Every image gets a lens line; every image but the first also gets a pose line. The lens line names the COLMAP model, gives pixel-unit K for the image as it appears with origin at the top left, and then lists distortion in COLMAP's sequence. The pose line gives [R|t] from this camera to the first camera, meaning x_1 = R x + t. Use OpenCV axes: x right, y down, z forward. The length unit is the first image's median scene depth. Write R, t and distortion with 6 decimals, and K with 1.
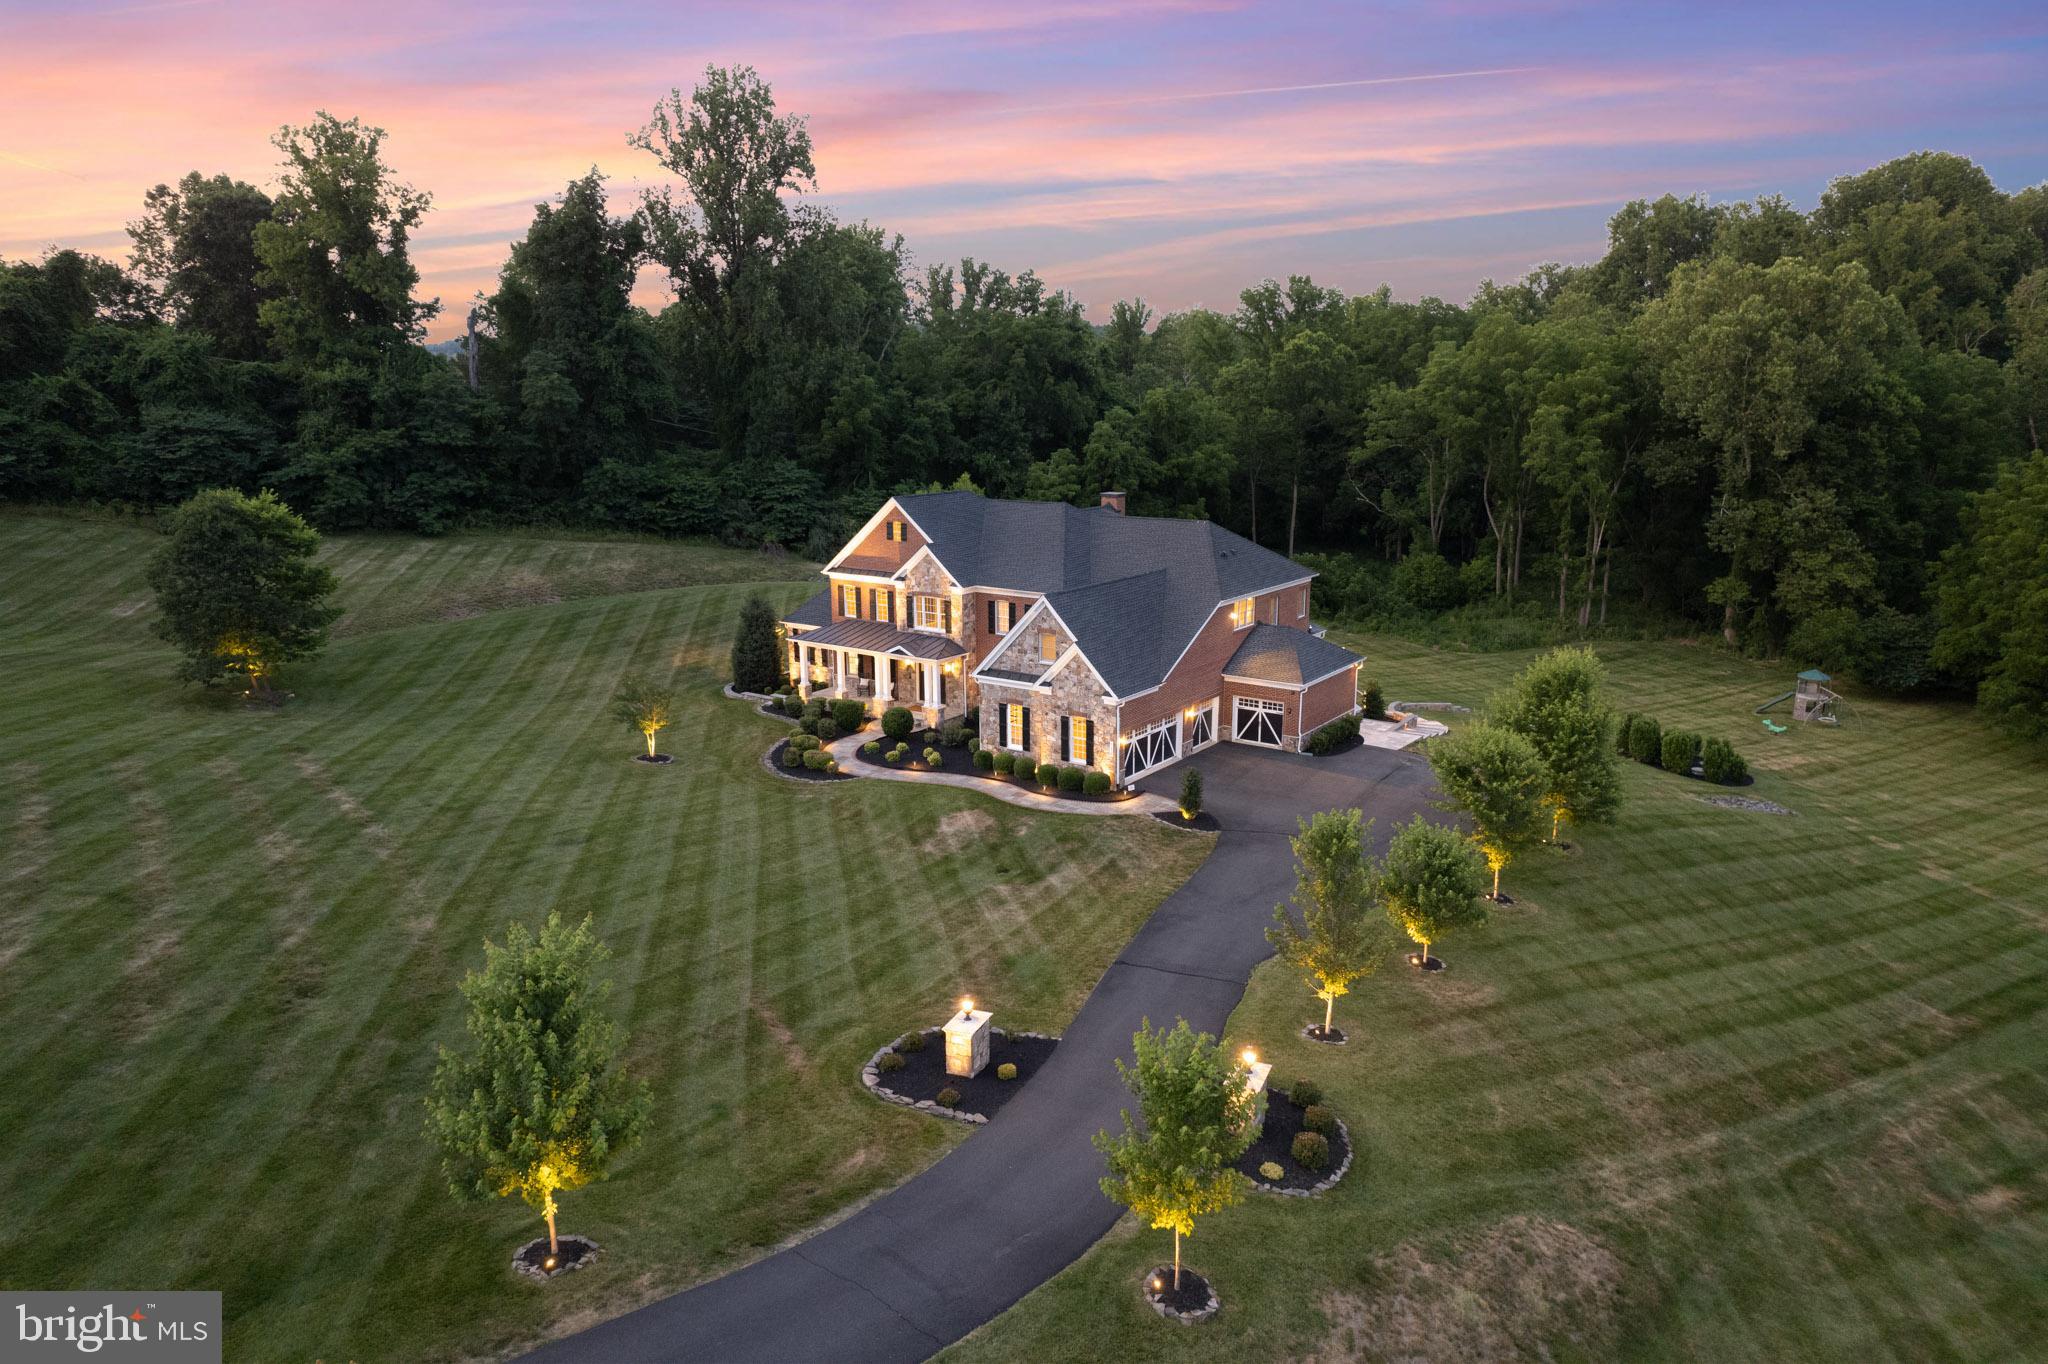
lens RADIAL K [[1312.5, 0, 1024.0], [0, 1312.5, 682.0], [0, 0, 1]] dist [-0.048705, -0.000494]
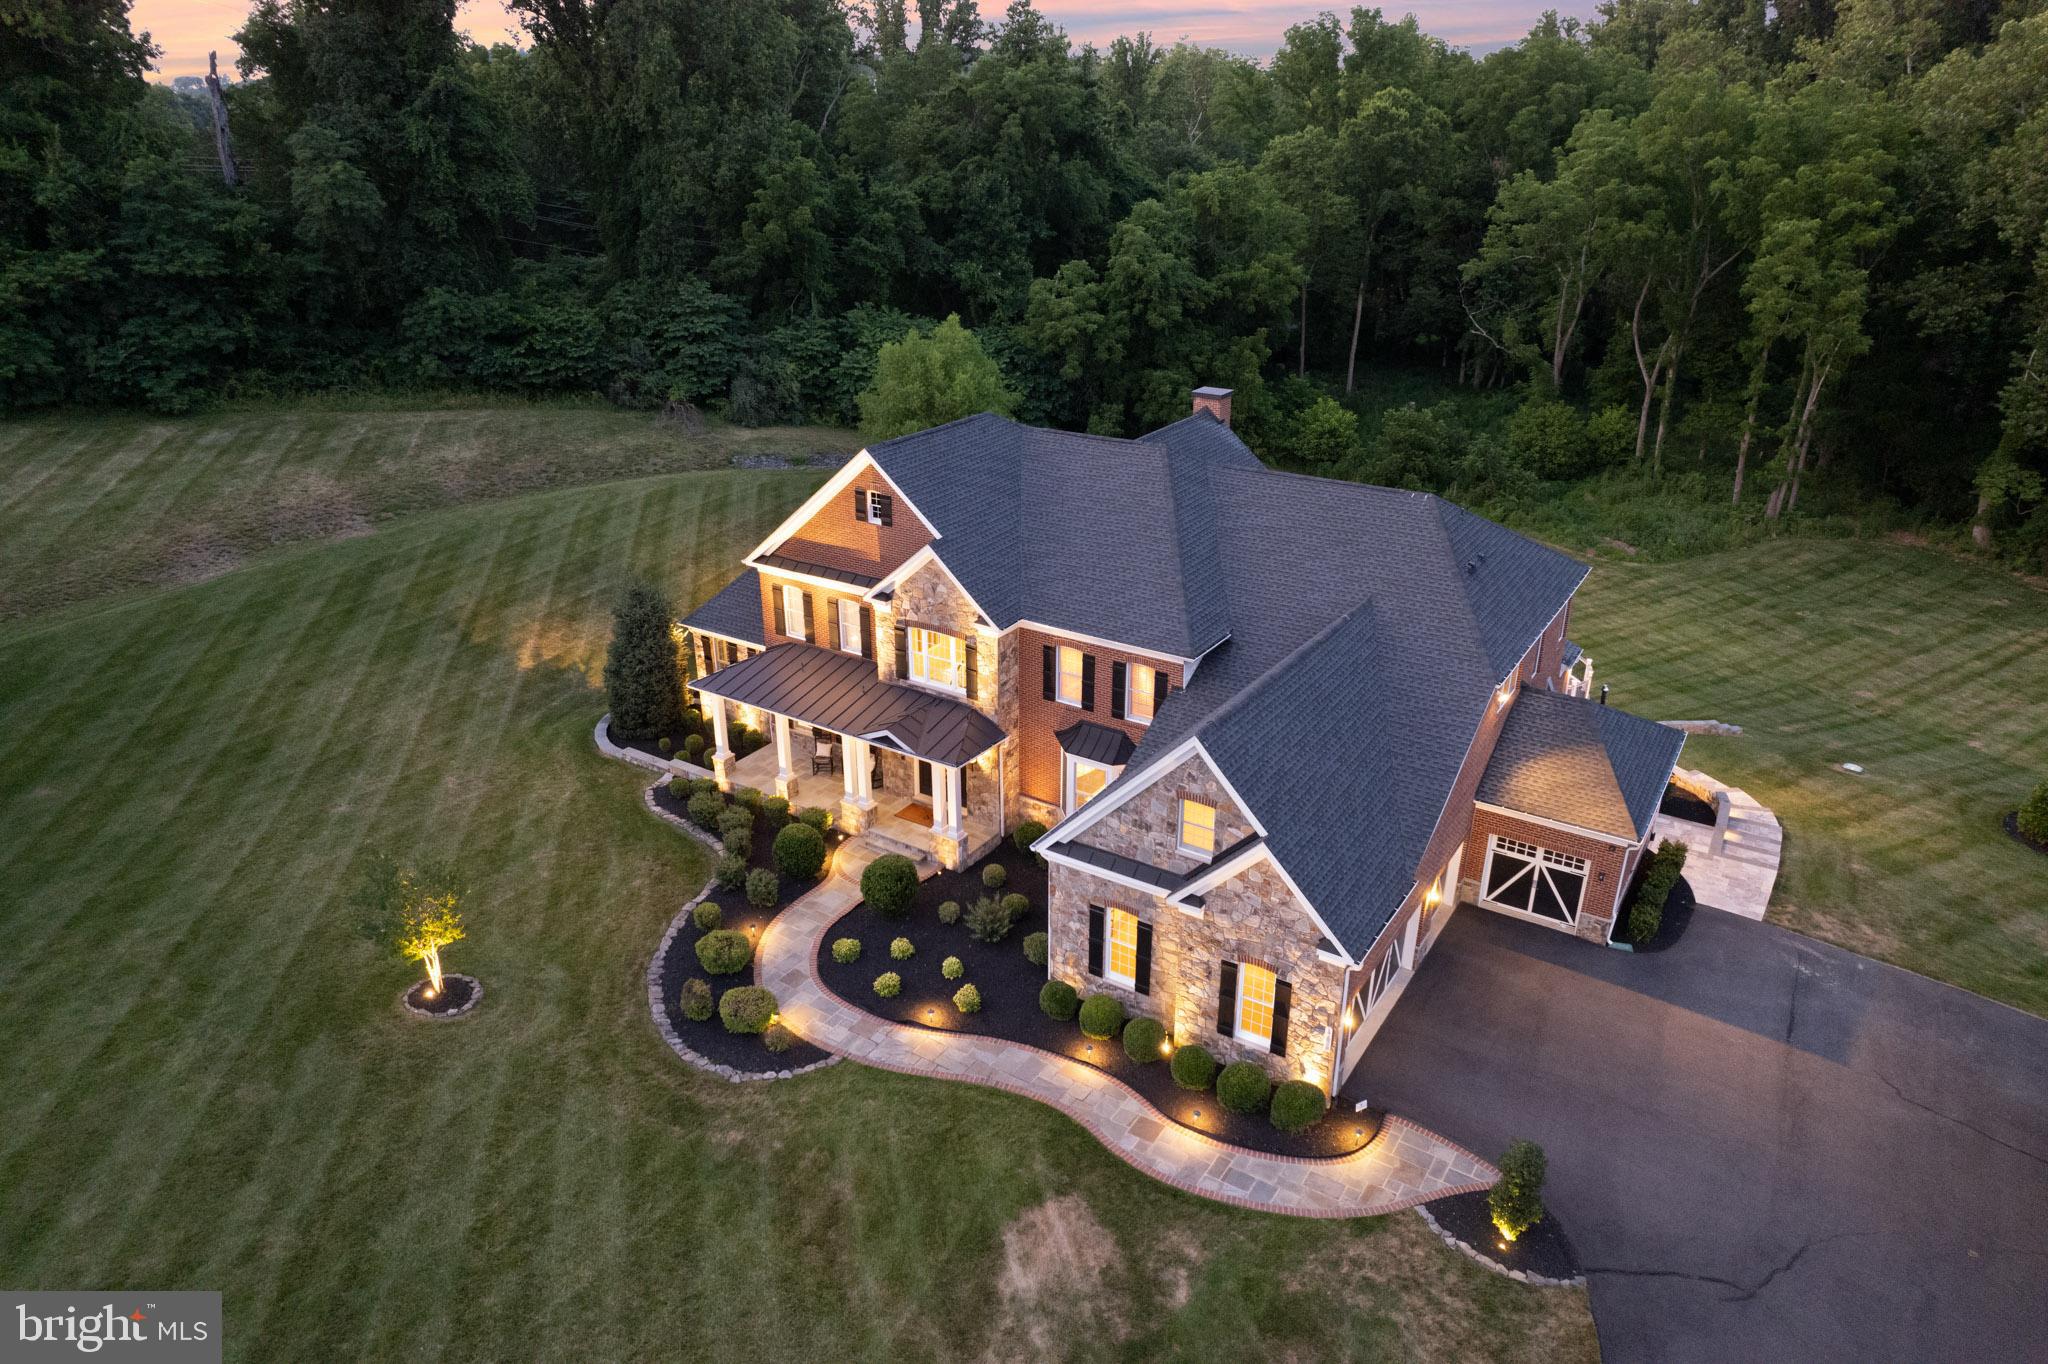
lens RADIAL K [[1312.5, 0, 1024.0], [0, 1312.5, 682.0], [0, 0, 1]] dist [-0.076963, 0.070370]
pose [[0.999135, -0.013003, 0.039507, -0.038053], [0.005436, 0.982551, 0.185916, -0.098889], [-0.041236, -0.185540, 0.981771, 0.295249]]
